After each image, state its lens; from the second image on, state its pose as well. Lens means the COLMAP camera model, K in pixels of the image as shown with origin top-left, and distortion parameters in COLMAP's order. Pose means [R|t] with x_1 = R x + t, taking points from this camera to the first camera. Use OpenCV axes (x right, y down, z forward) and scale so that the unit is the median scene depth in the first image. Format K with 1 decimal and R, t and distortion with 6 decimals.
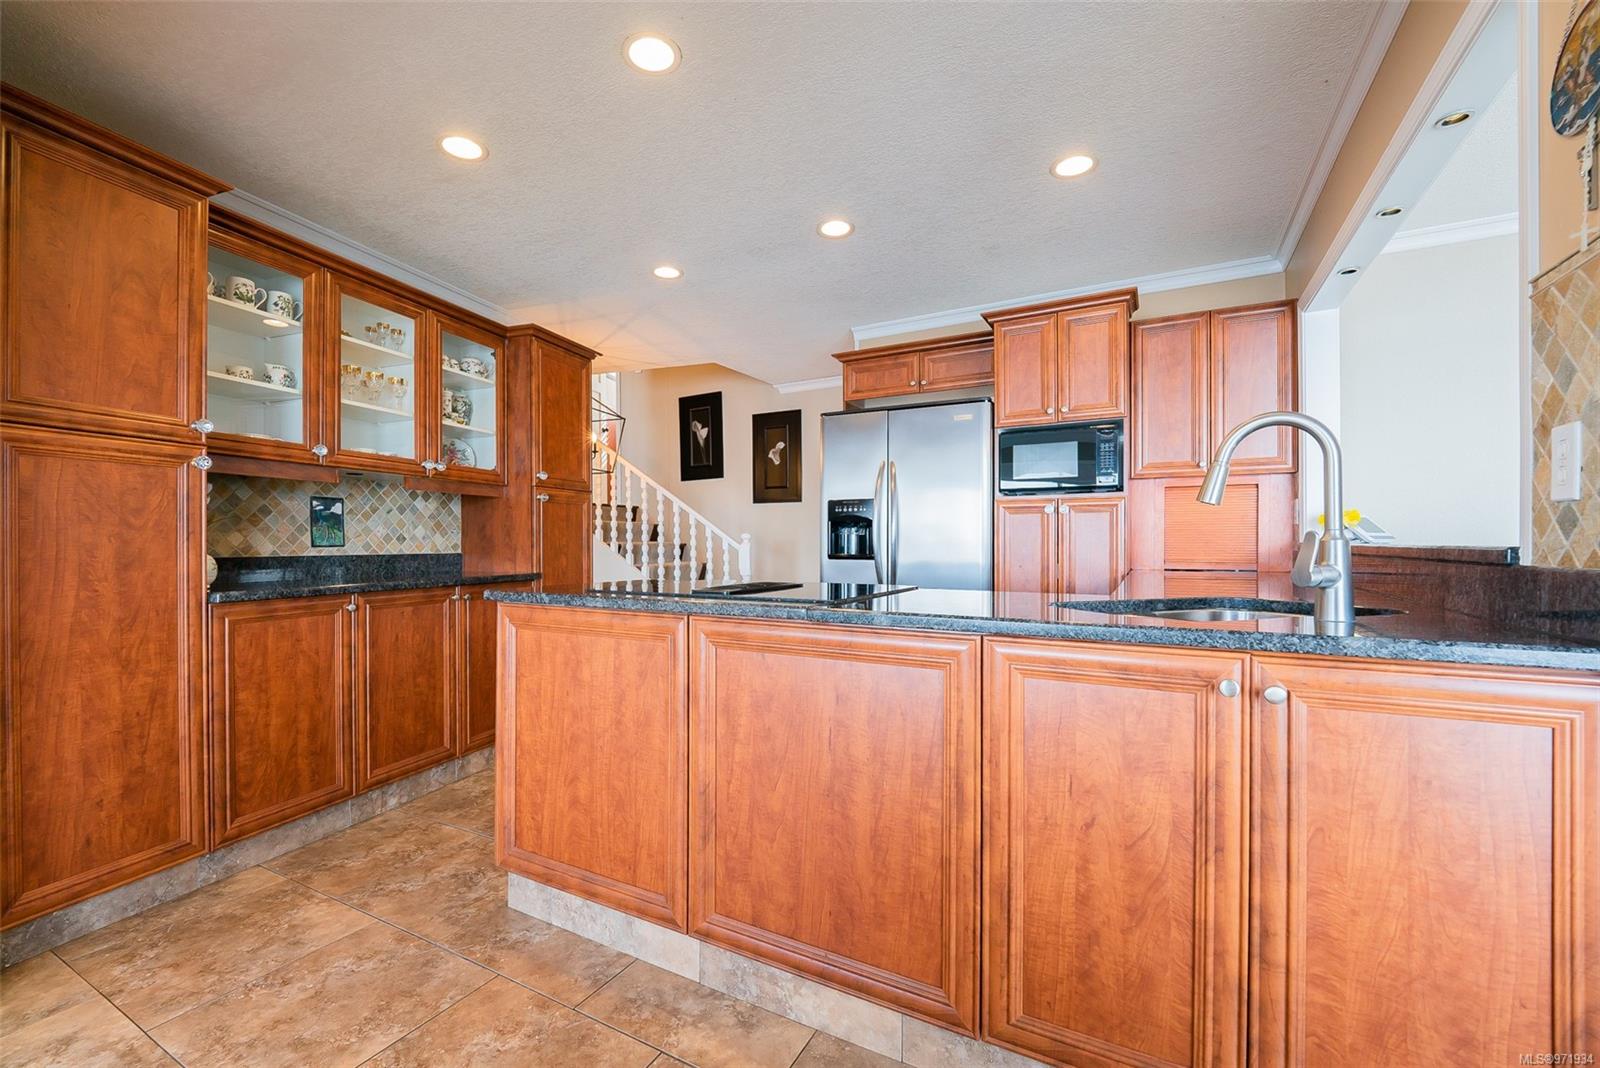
lens RADIAL K [[652.8, 0, 799.8], [0, 652.8, 538.3], [0, 0, 1]] dist [-0.006518, -0.001005]
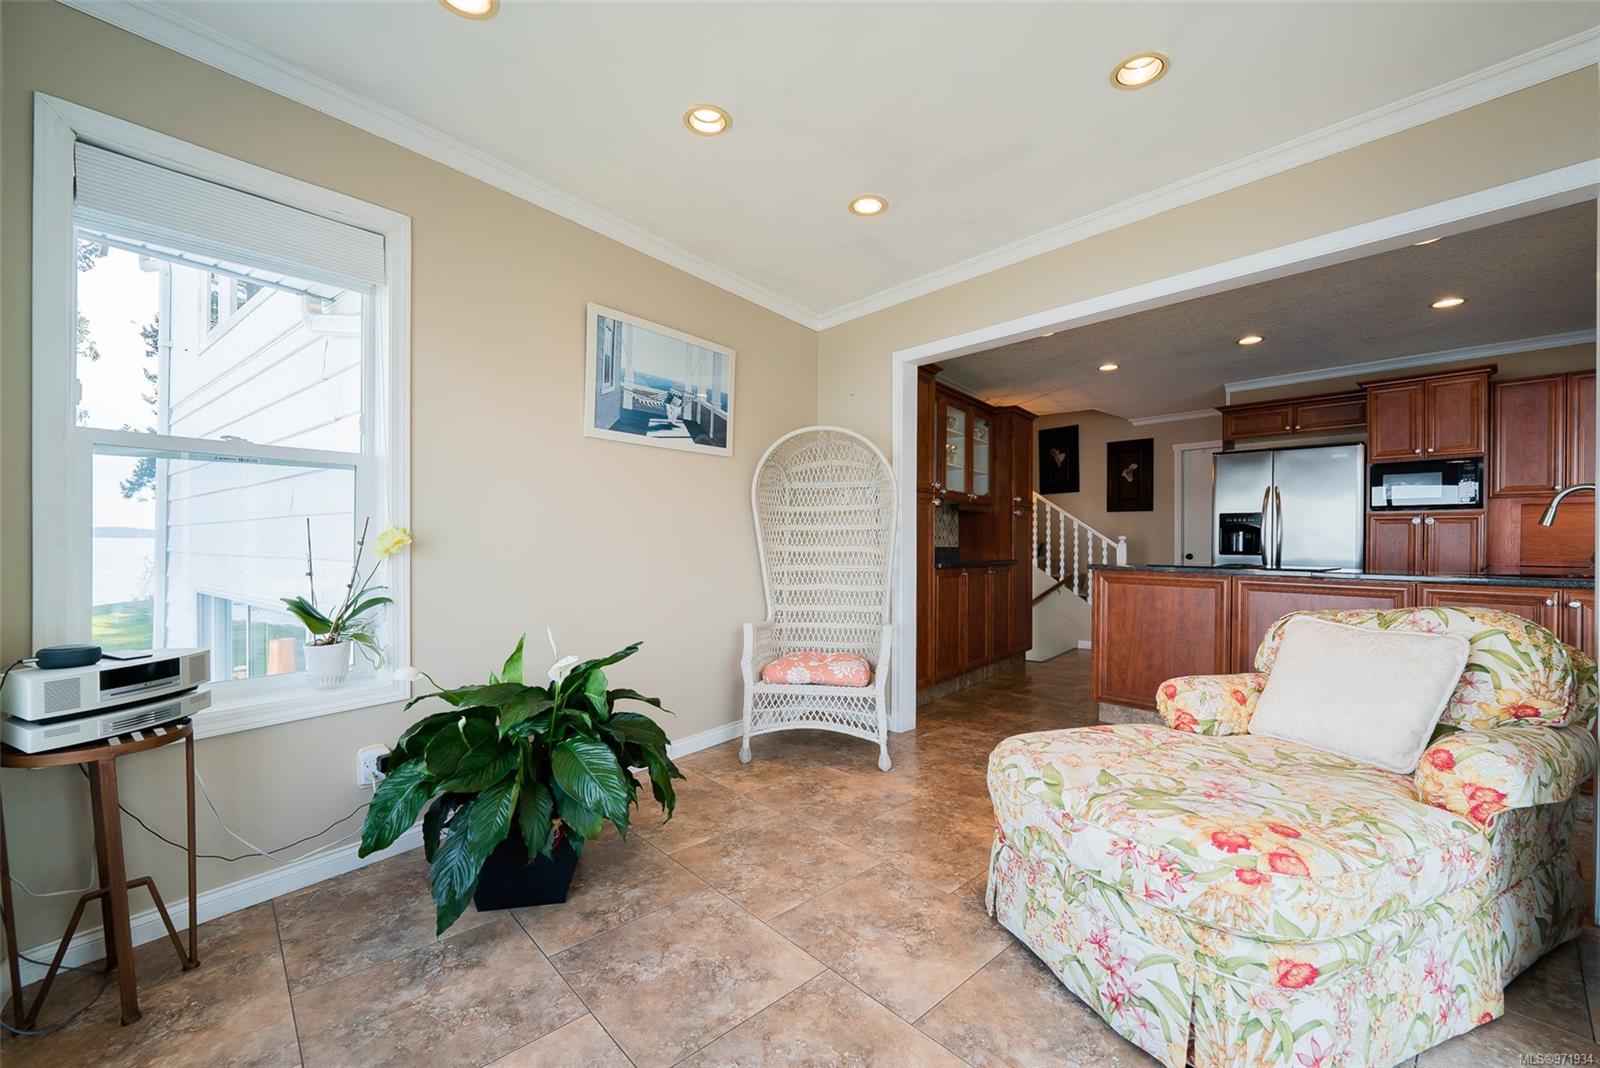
lens RADIAL K [[652.8, 0, 800.7], [0, 652.8, 542.0], [0, 0, 1]] dist [-0.006518, -0.001005]
pose [[0.945610, 0.009025, -0.325179, -0.693034], [-0.007073, 0.999949, 0.007184, 0.001640], [0.325227, -0.004493, 0.945625, -1.255631]]
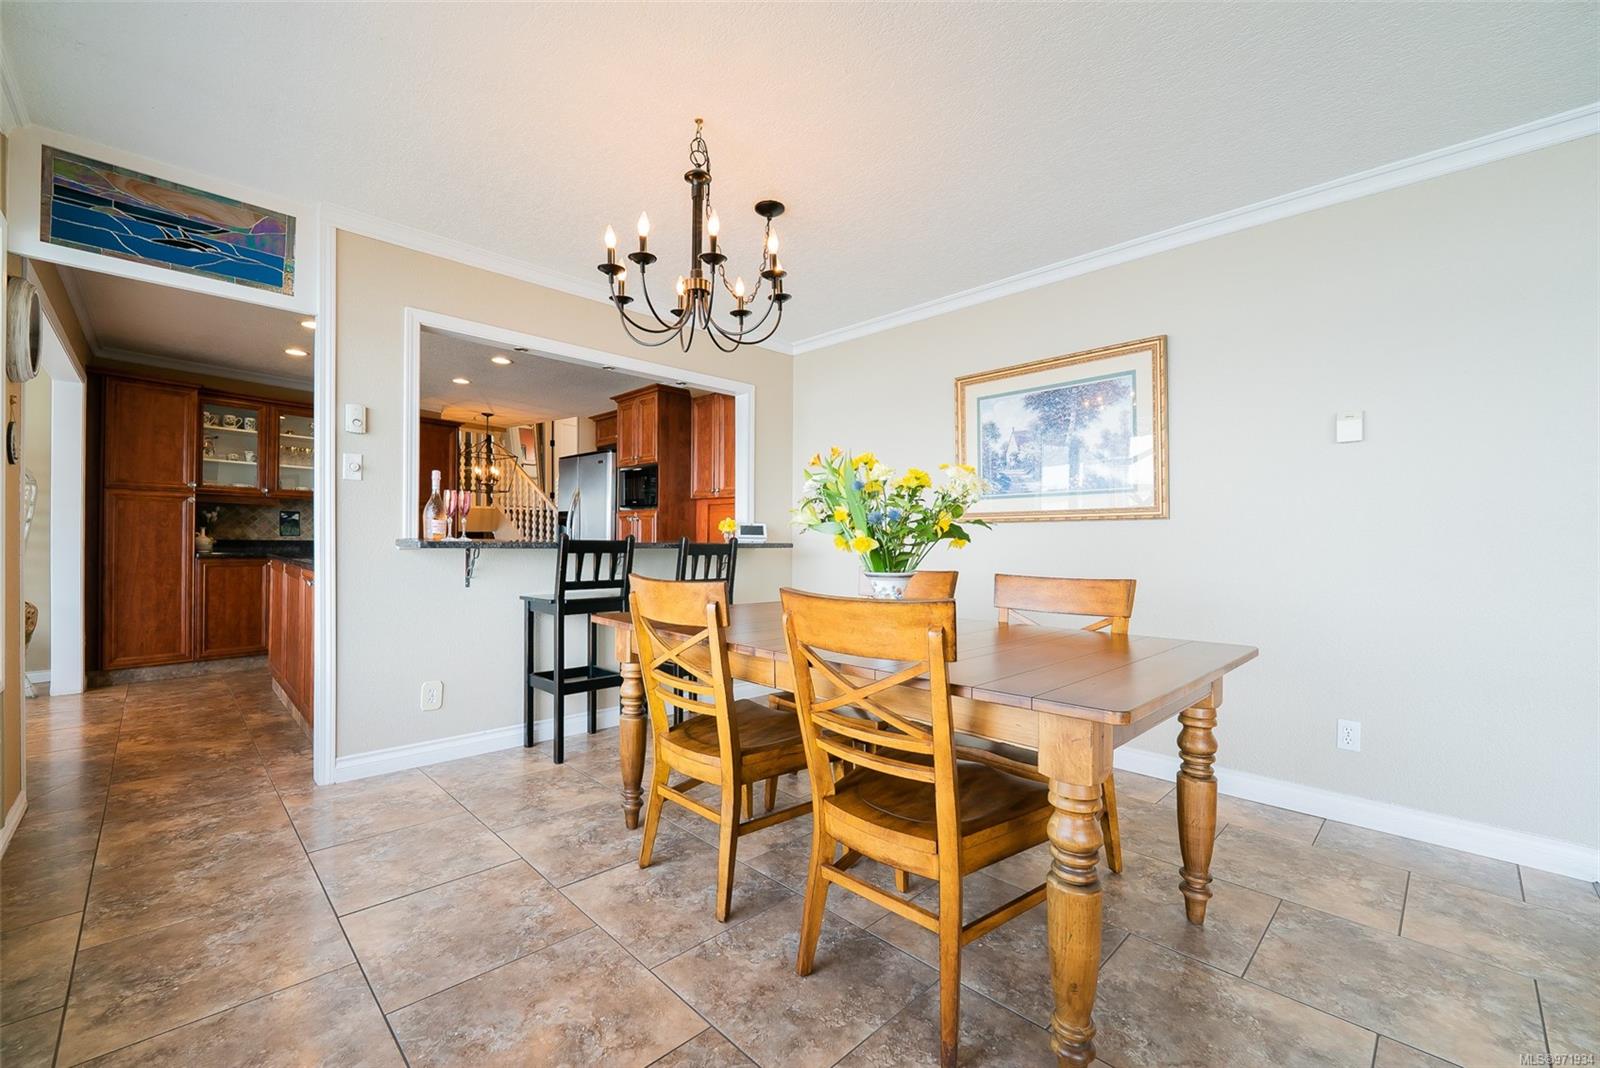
lens RADIAL K [[652.8, 0, 805.9], [0, 652.8, 536.4], [0, 0, 1]] dist [-0.006518, -0.001005]
pose [[0.956284, 0.013672, -0.292121, 1.984206], [-0.014265, 0.999898, 0.000102, -0.011869], [0.292093, 0.004070, 0.956381, -0.651336]]
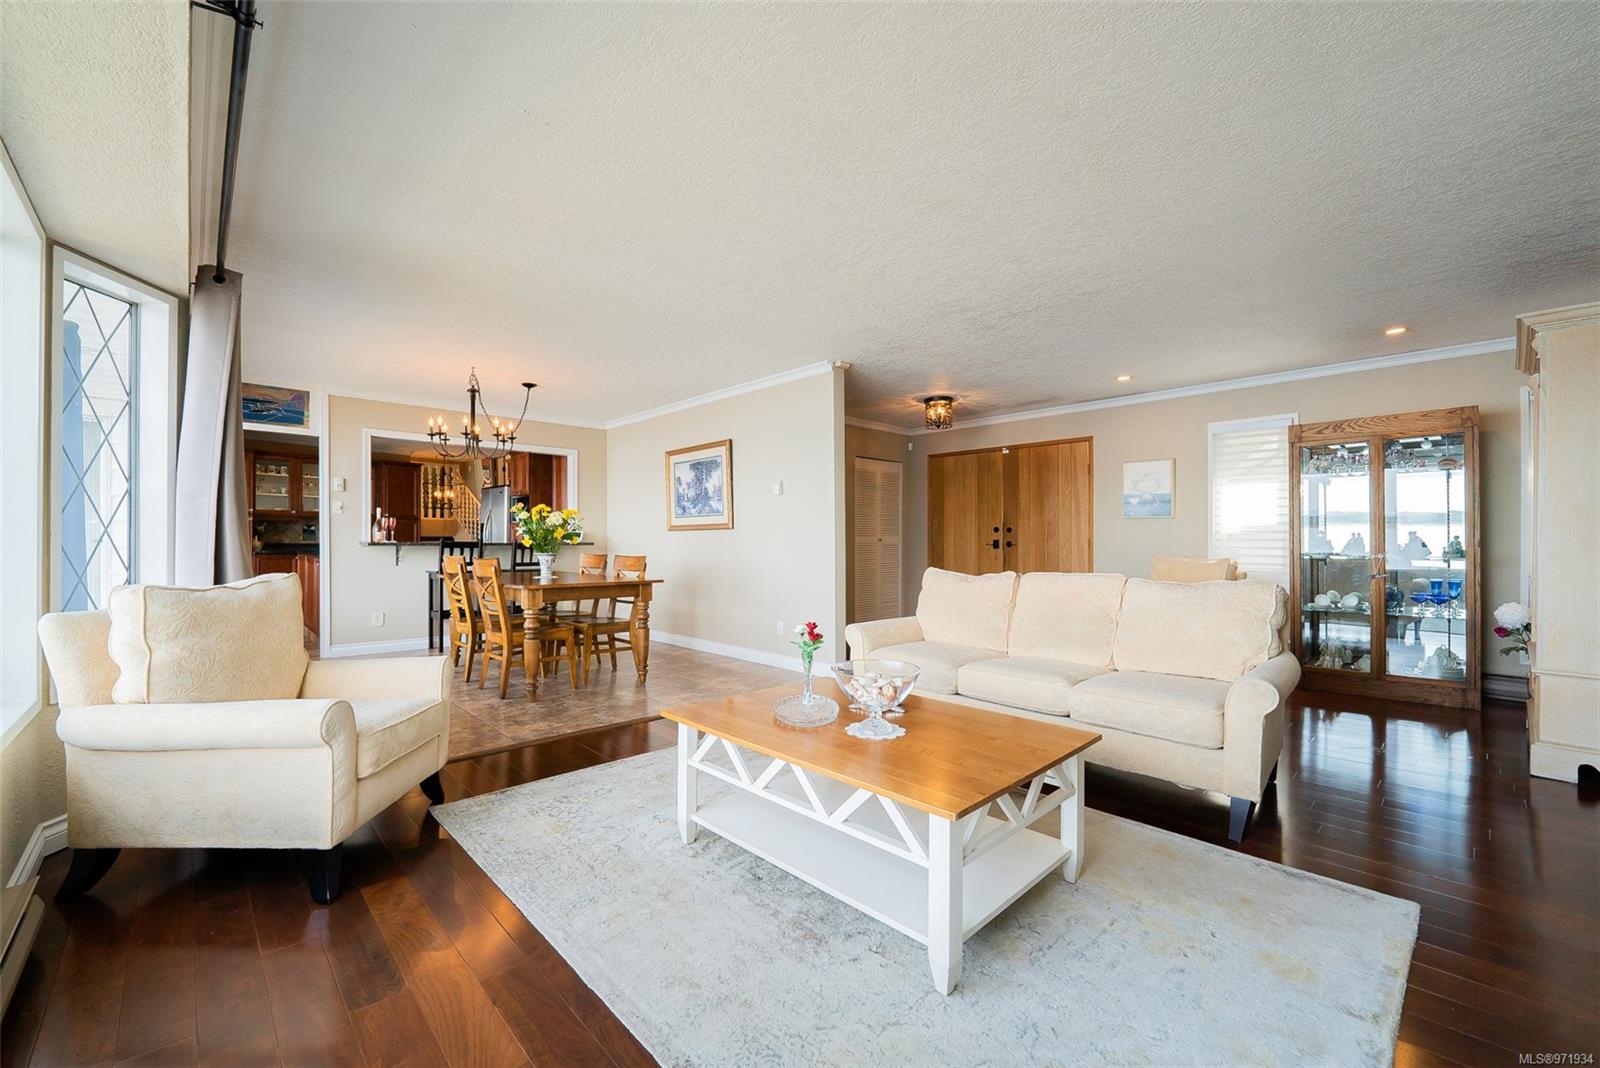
lens RADIAL K [[652.8, 0, 809.8], [0, 652.8, 535.6], [0, 0, 1]] dist [-0.006518, -0.001005]
pose [[0.951333, 0.005858, -0.308110, 3.608140], [-0.006738, 0.999976, -0.001795, -0.029377], [0.308092, 0.003784, 0.951349, -1.756805]]
